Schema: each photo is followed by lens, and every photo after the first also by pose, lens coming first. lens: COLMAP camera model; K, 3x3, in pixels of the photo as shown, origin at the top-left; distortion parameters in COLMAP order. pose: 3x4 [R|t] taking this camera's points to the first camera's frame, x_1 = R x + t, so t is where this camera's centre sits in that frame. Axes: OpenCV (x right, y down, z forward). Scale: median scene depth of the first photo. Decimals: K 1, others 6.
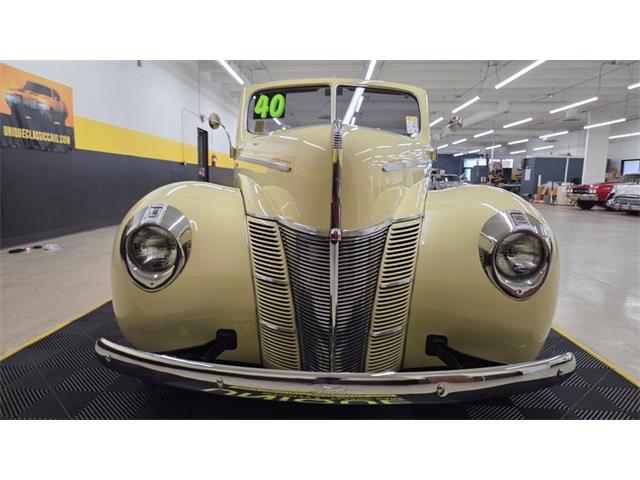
lens RADIAL K [[429.1, 0, 314.0], [0, 429.1, 241.4], [0, 0, 1]] dist [0.067686, -0.064917]
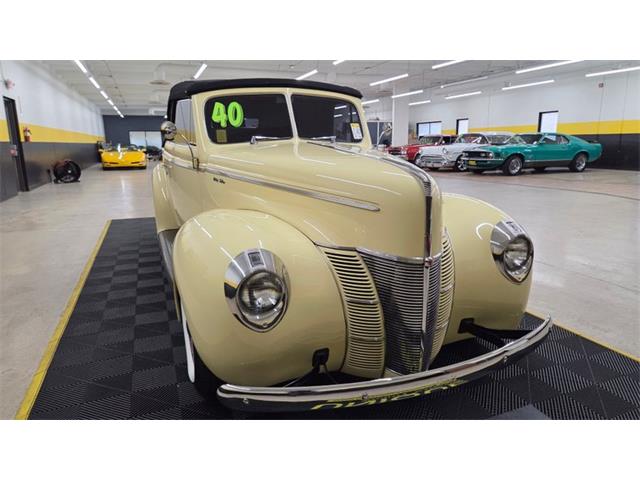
lens RADIAL K [[429.1, 0, 323.8], [0, 429.1, 234.8], [0, 0, 1]] dist [0.067686, -0.064917]
pose [[0.909118, -0.120971, 0.398587, -0.183485], [0.091188, 0.991488, 0.092929, -0.060364], [-0.406436, -0.048137, 0.912410, -0.009790]]
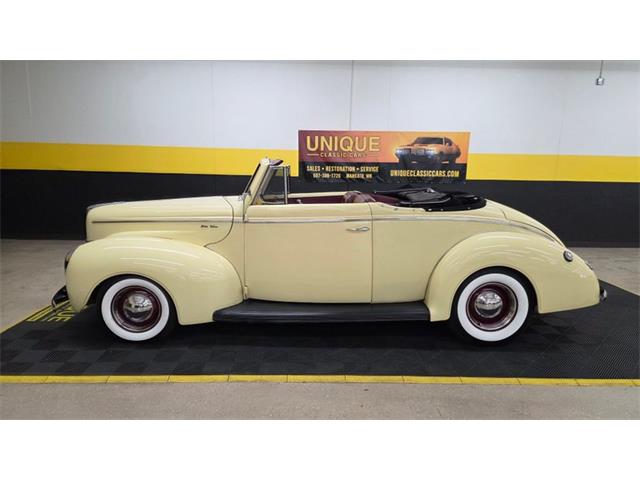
lens RADIAL K [[429.1, 0, 311.5], [0, 429.1, 236.6], [0, 0, 1]] dist [0.067686, -0.064917]
pose [[0.056694, 0.147800, -0.987391, 0.850686], [-0.157138, 0.977976, 0.137368, -0.190544], [0.985948, 0.147369, 0.078670, 0.600919]]
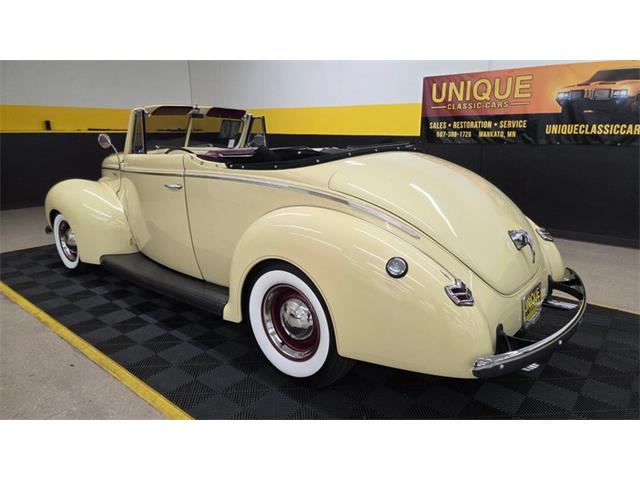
lens RADIAL K [[429.1, 0, 313.1], [0, 429.1, 238.4], [0, 0, 1]] dist [0.067686, -0.064917]
pose [[-0.620354, 0.169162, -0.765862, 0.508828], [-0.127642, 0.941672, 0.311386, -0.253806], [0.773866, 0.290926, -0.562578, 1.200493]]
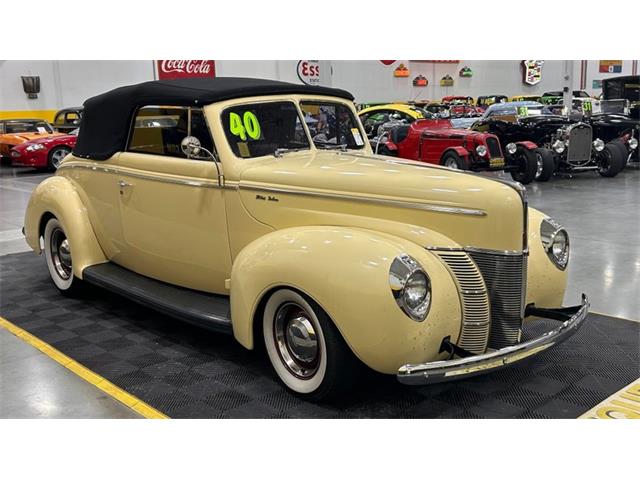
lens RADIAL K [[669.3, 0, 320.8], [0, 669.3, 243.5], [0, 0, 1]] dist [0.103470, 0.000000]
pose [[0.711790, -0.178814, 0.679250, -0.552240], [0.146060, 0.983594, 0.105876, -0.107455], [-0.687038, 0.023850, 0.726230, -0.078176]]
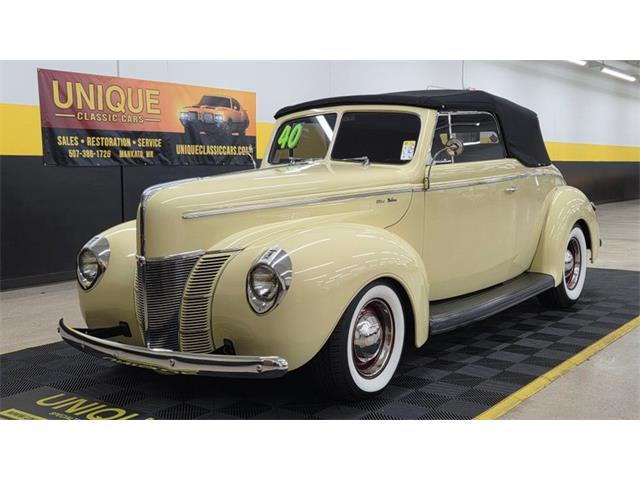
lens RADIAL K [[746.3, 0, 318.9], [0, 746.3, 239.8], [0, 0, 1]] dist [0.072609, 0.000000]
pose [[0.823850, 0.029073, -0.566062, 0.531800], [-0.056286, 0.997944, -0.030664, -0.010114], [0.564006, 0.057124, 0.823792, -0.223381]]
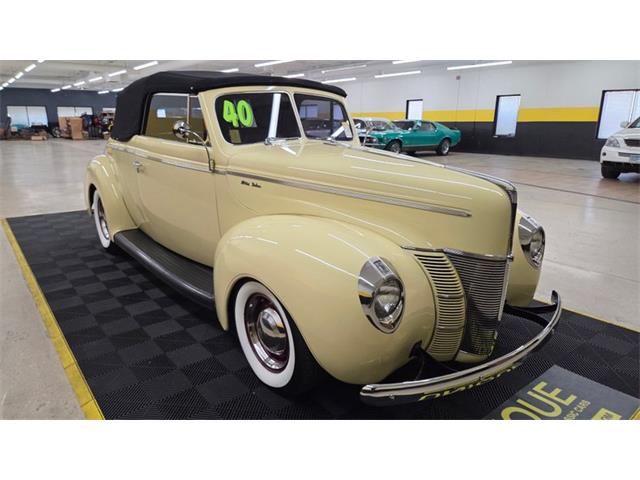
lens RADIAL K [[429.1, 0, 309.8], [0, 429.1, 238.9], [0, 0, 1]] dist [0.067686, -0.064917]
pose [[0.759755, -0.191059, 0.621506, -0.351915], [0.104544, 0.979313, 0.173255, -0.103837], [-0.641750, -0.066656, 0.764011, 0.073617]]
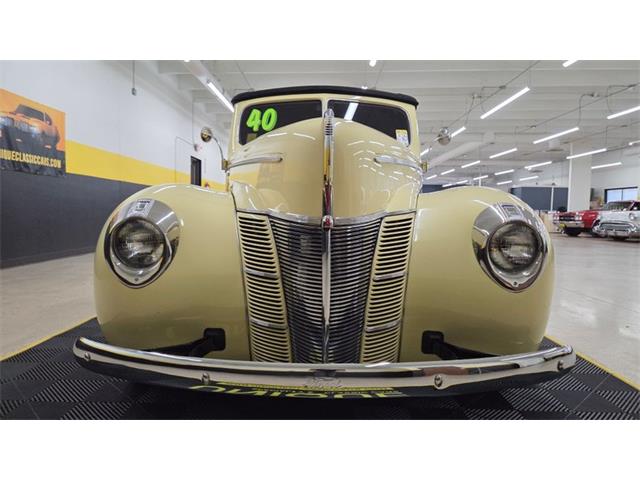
lens RADIAL K [[429.1, 0, 319.1], [0, 429.1, 236.4], [0, 0, 1]] dist [0.067686, -0.064917]
pose [[0.999569, -0.005150, 0.028908, 0.000685], [0.007559, 0.996449, -0.083853, 0.024768], [-0.028373, 0.084035, 0.996059, 0.006832]]
